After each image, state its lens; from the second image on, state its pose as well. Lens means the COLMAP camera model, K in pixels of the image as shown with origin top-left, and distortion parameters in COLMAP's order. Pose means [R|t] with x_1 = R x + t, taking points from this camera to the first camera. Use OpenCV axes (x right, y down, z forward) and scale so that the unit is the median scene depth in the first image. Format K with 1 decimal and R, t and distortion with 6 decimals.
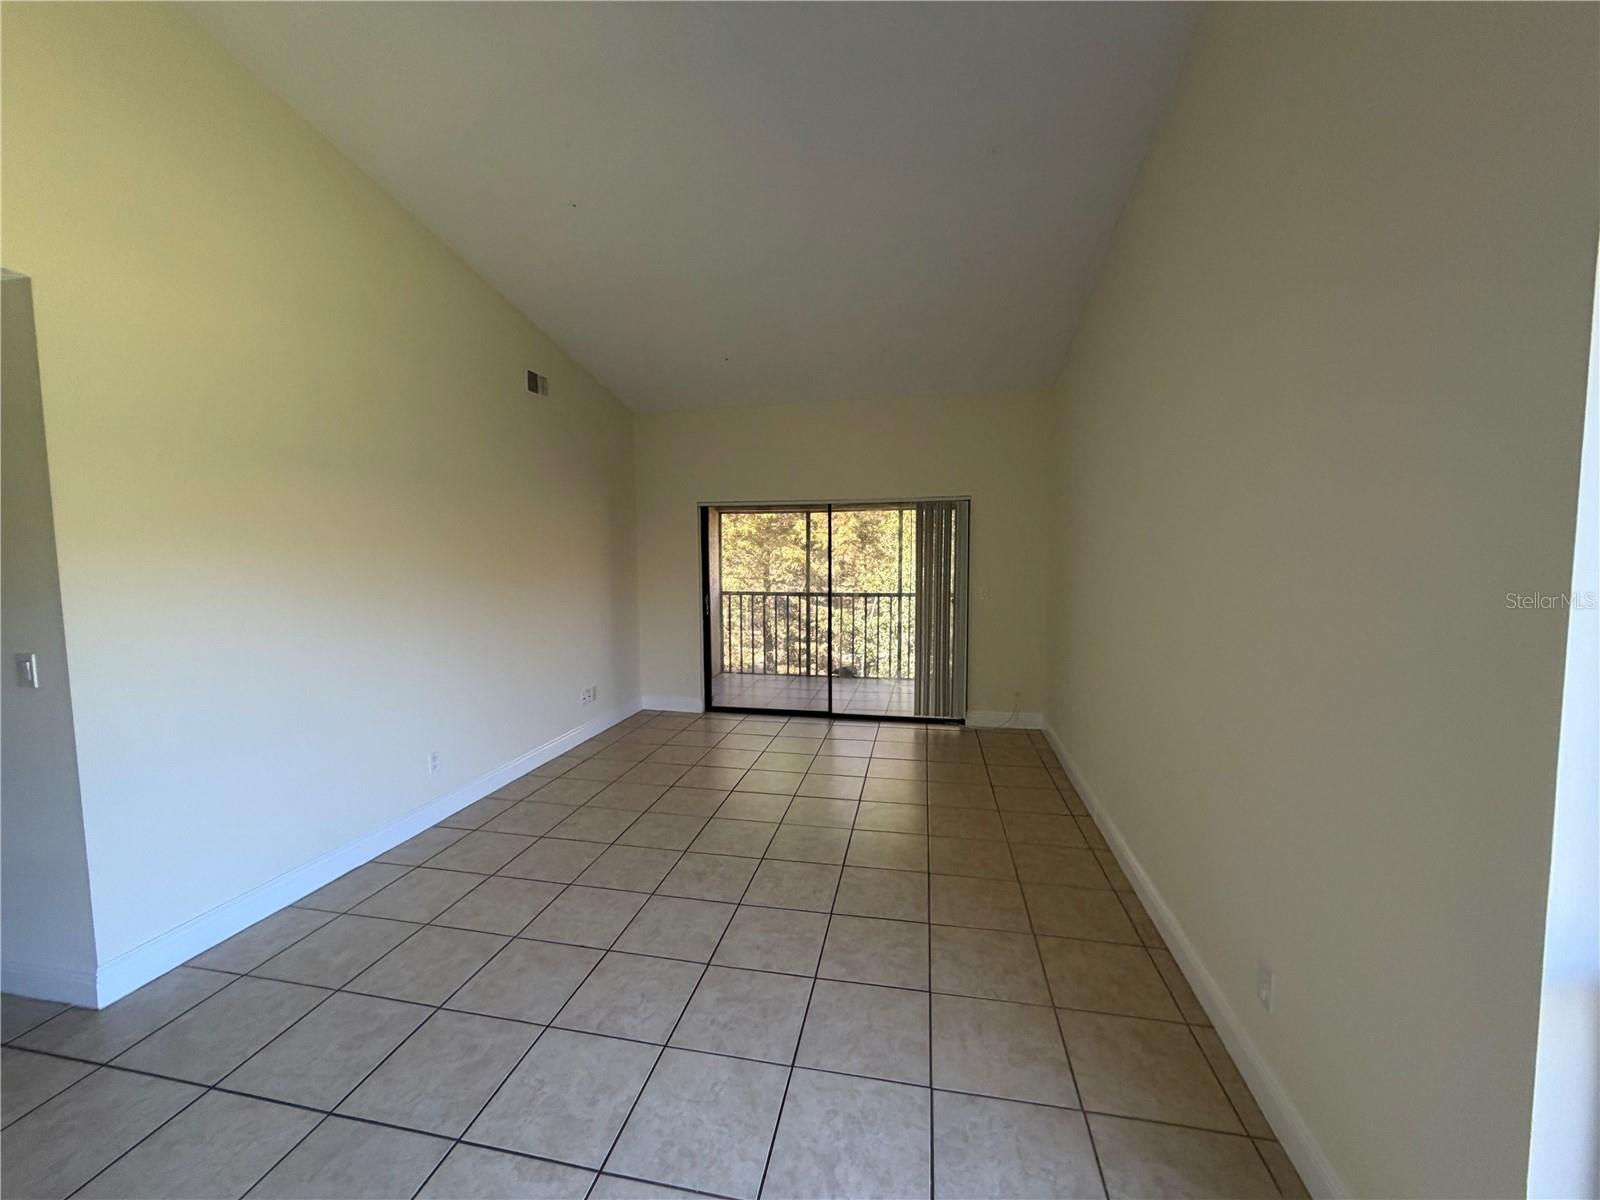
lens RADIAL K [[638.4, 0, 796.3], [0, 638.4, 598.8], [0, 0, 1]] dist [-0.000122, -0.000031]
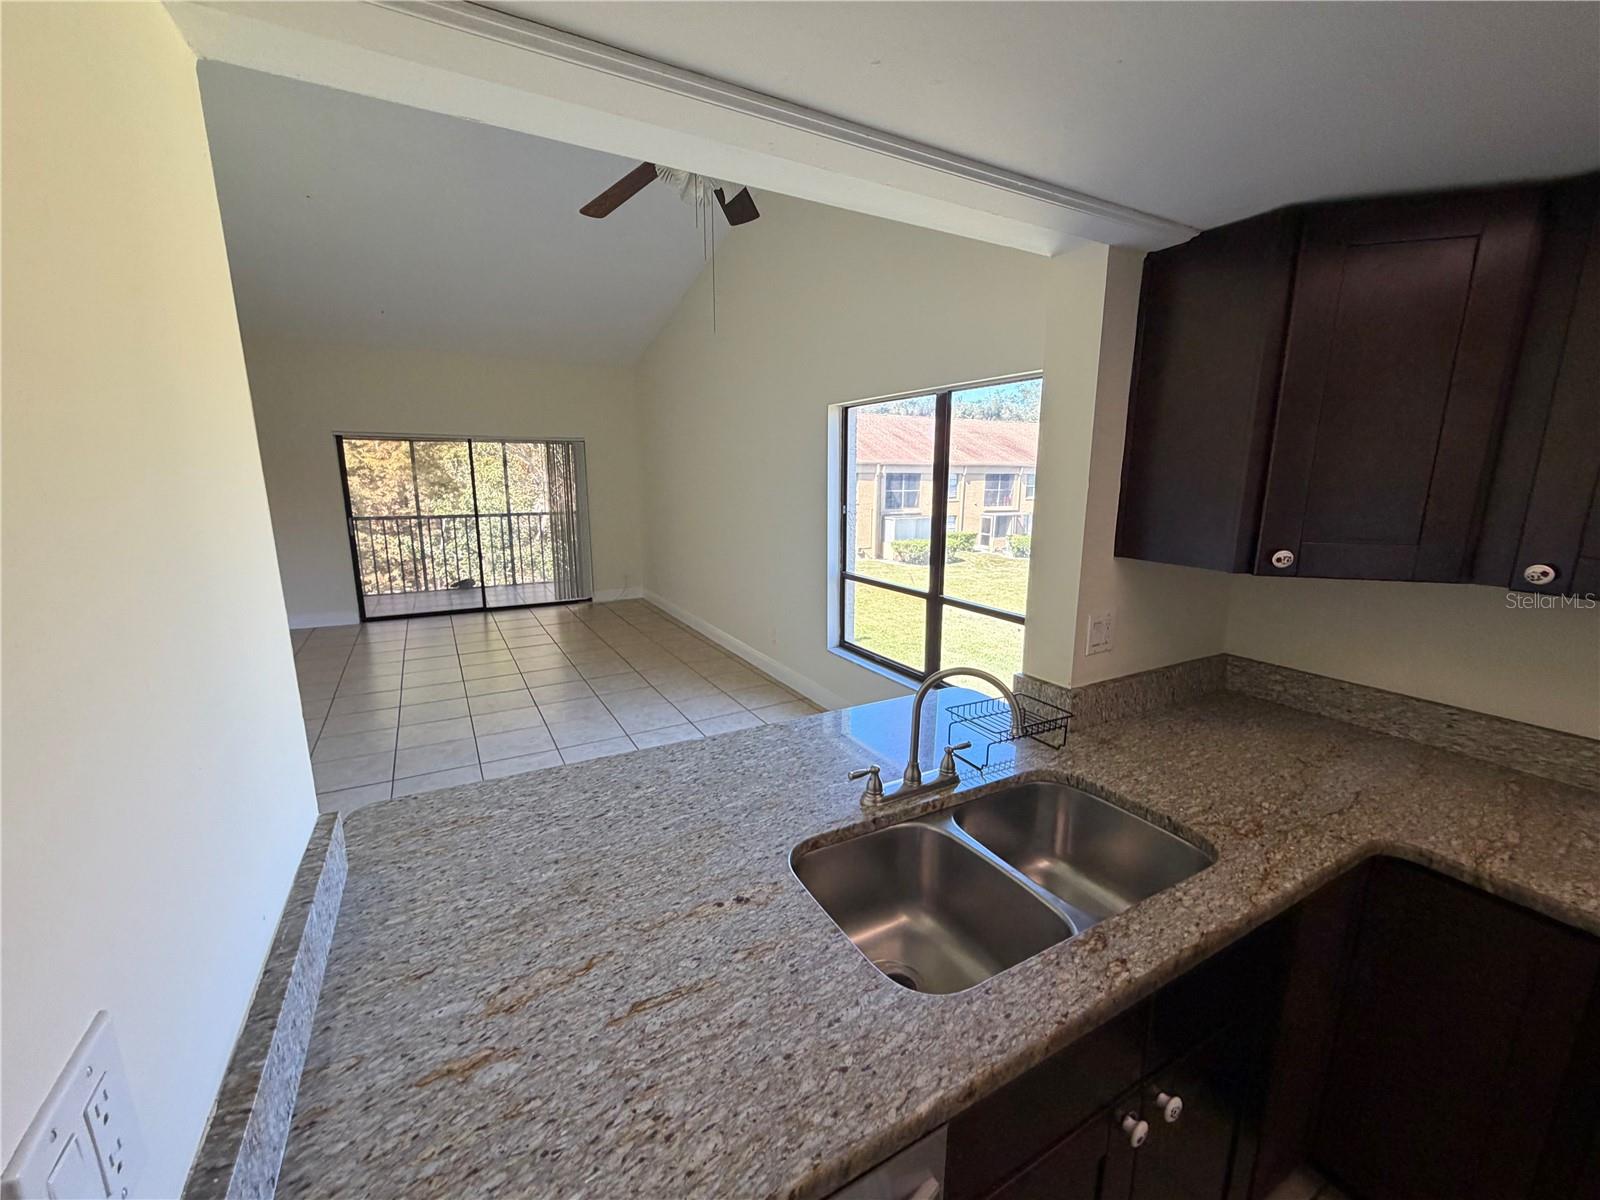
lens RADIAL K [[638.4, 0, 796.3], [0, 638.4, 598.8], [0, 0, 1]] dist [-0.000122, -0.000031]
pose [[0.754180, -0.117462, 0.646077, -0.309353], [0.043039, 0.990598, 0.129858, 0.024346], [-0.655256, -0.070130, 0.752144, -0.366066]]
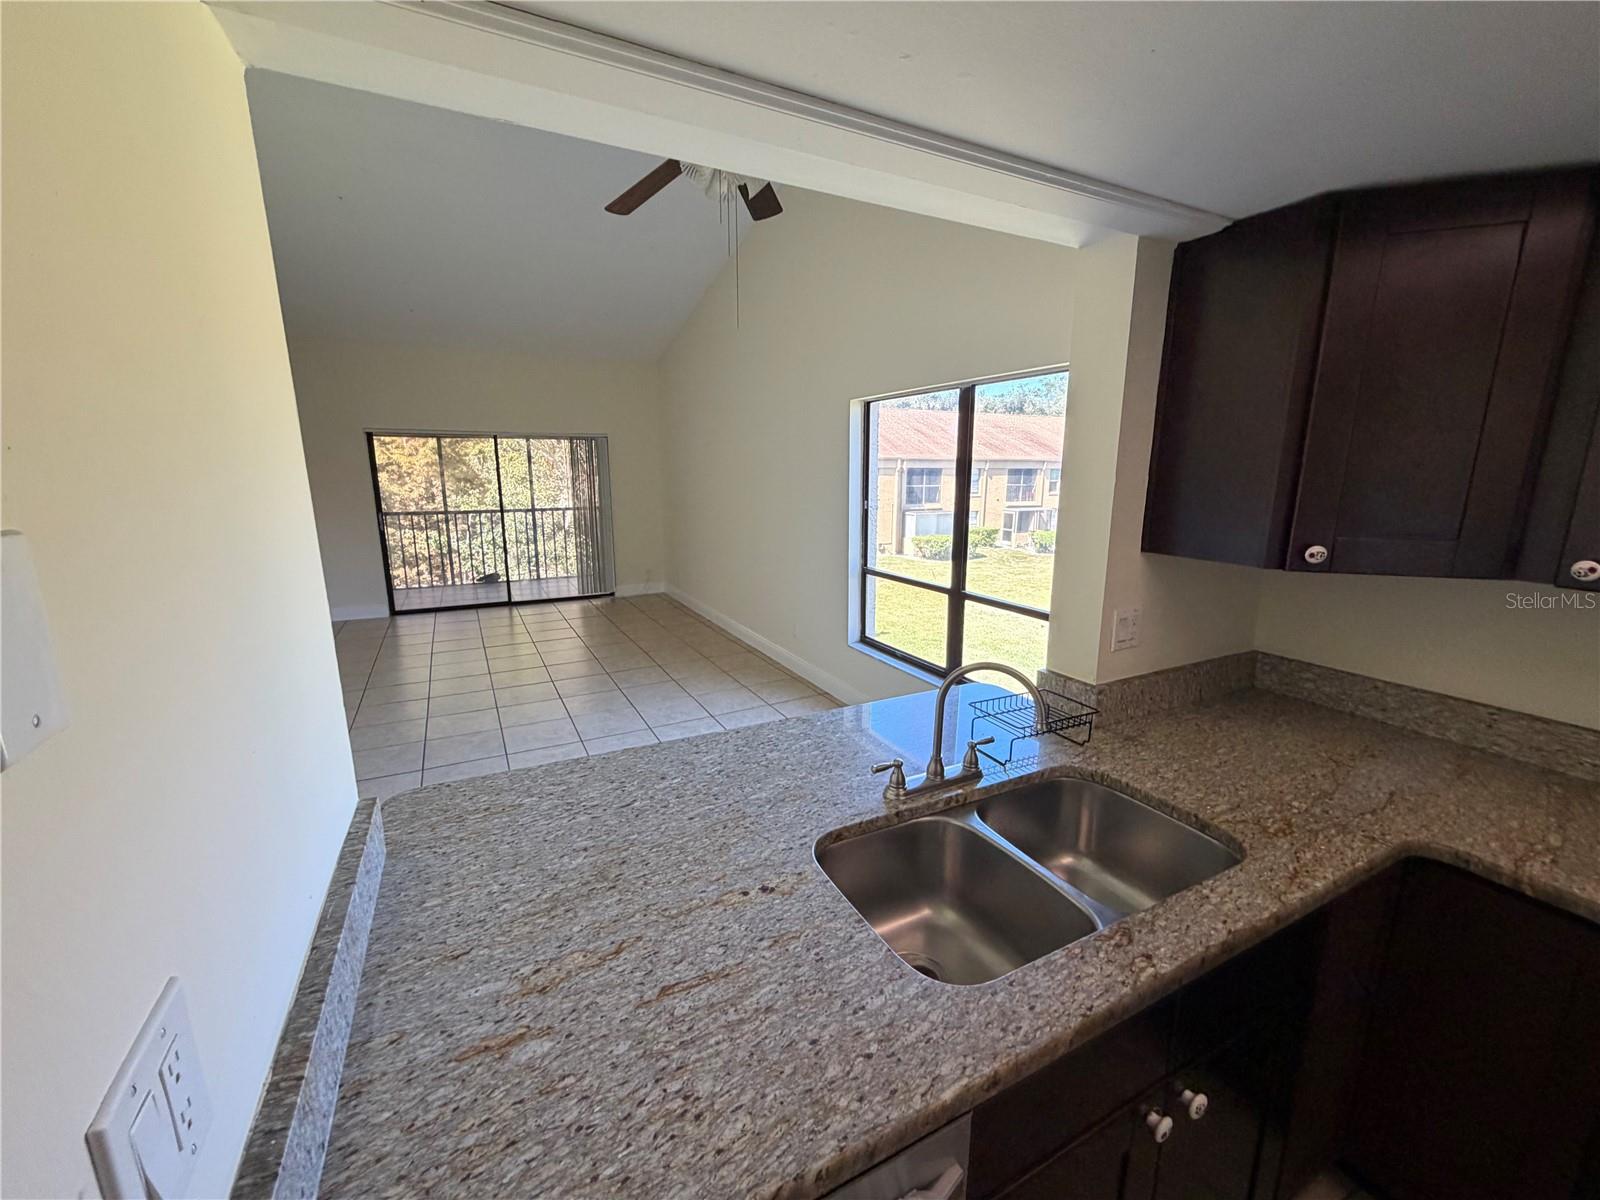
lens RADIAL K [[638.4, 0, 796.3], [0, 638.4, 598.8], [0, 0, 1]] dist [-0.000122, -0.000031]
pose [[0.774067, -0.119091, 0.621802, -0.311831], [0.043306, 0.989808, 0.135663, 0.024460], [-0.631621, -0.078084, 0.771335, -0.366315]]
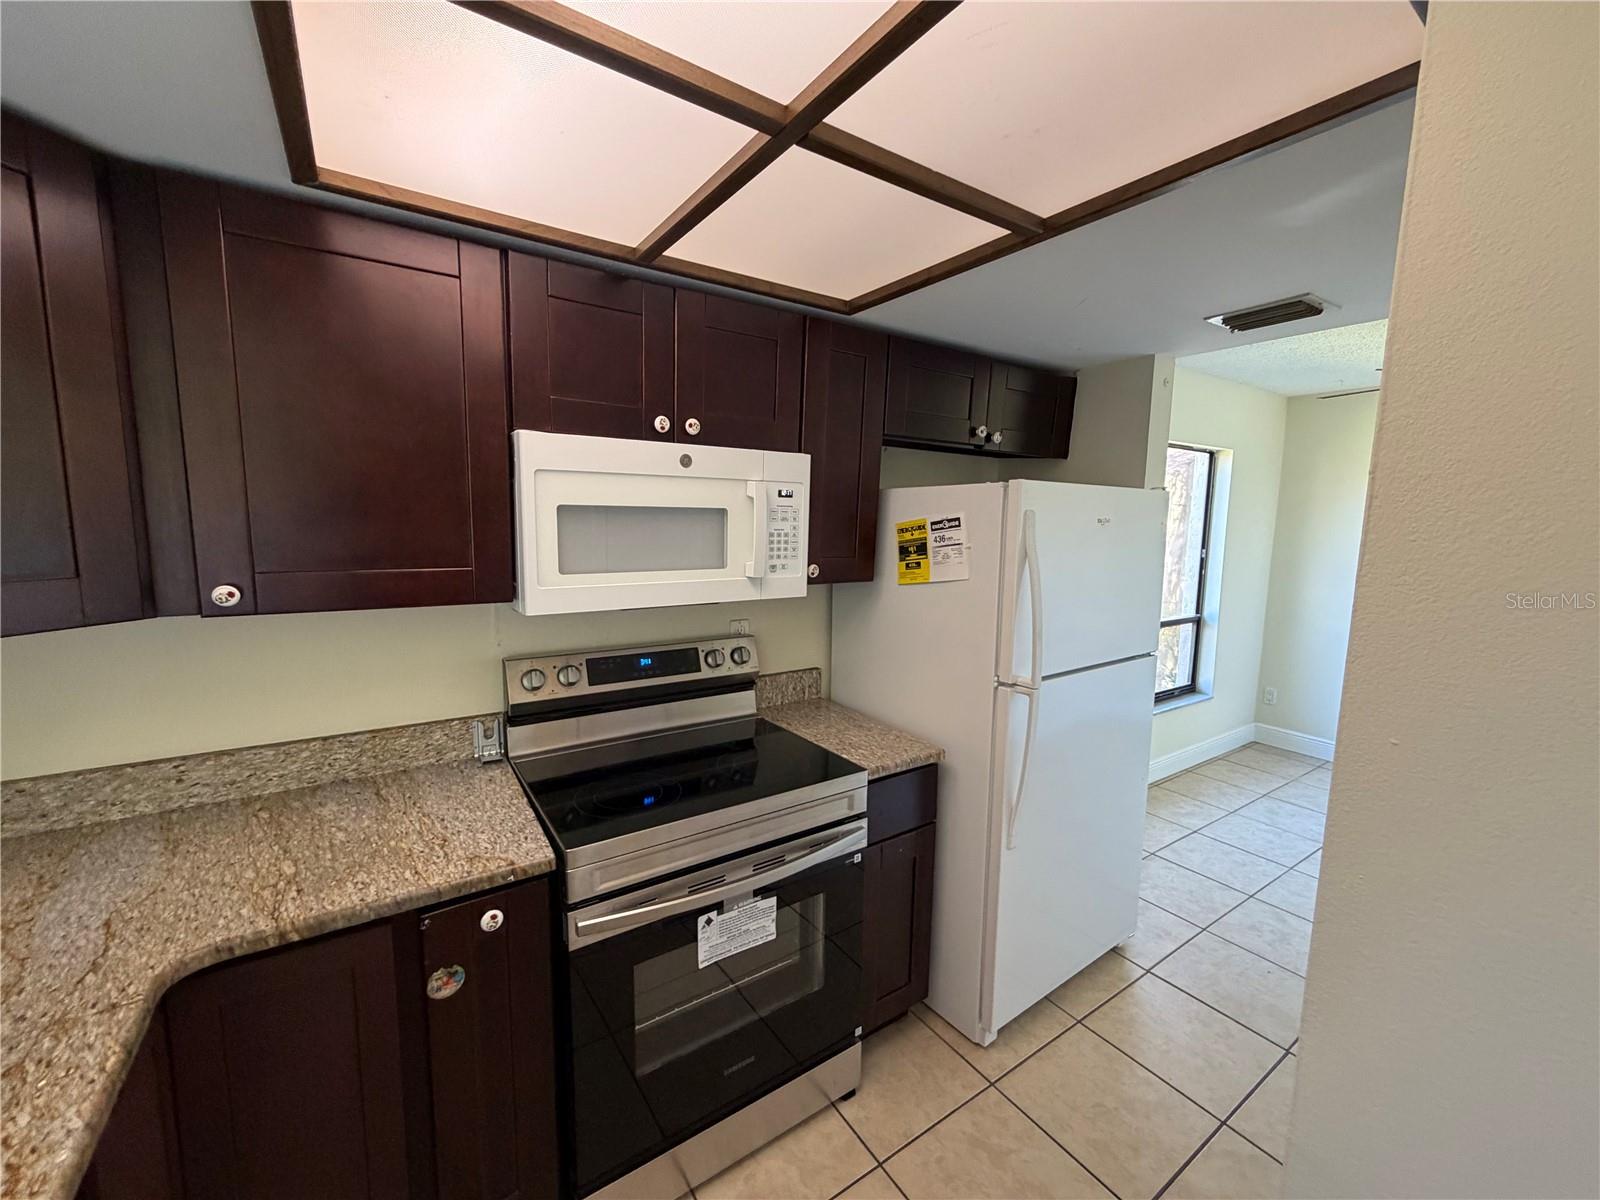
lens RADIAL K [[638.4, 0, 796.3], [0, 638.4, 598.8], [0, 0, 1]] dist [-0.000122, -0.000031]
pose [[-0.715380, -0.089118, 0.693030, -0.247758], [0.047423, 0.983354, 0.175404, 0.029097], [-0.697125, 0.158346, -0.699245, -0.351914]]
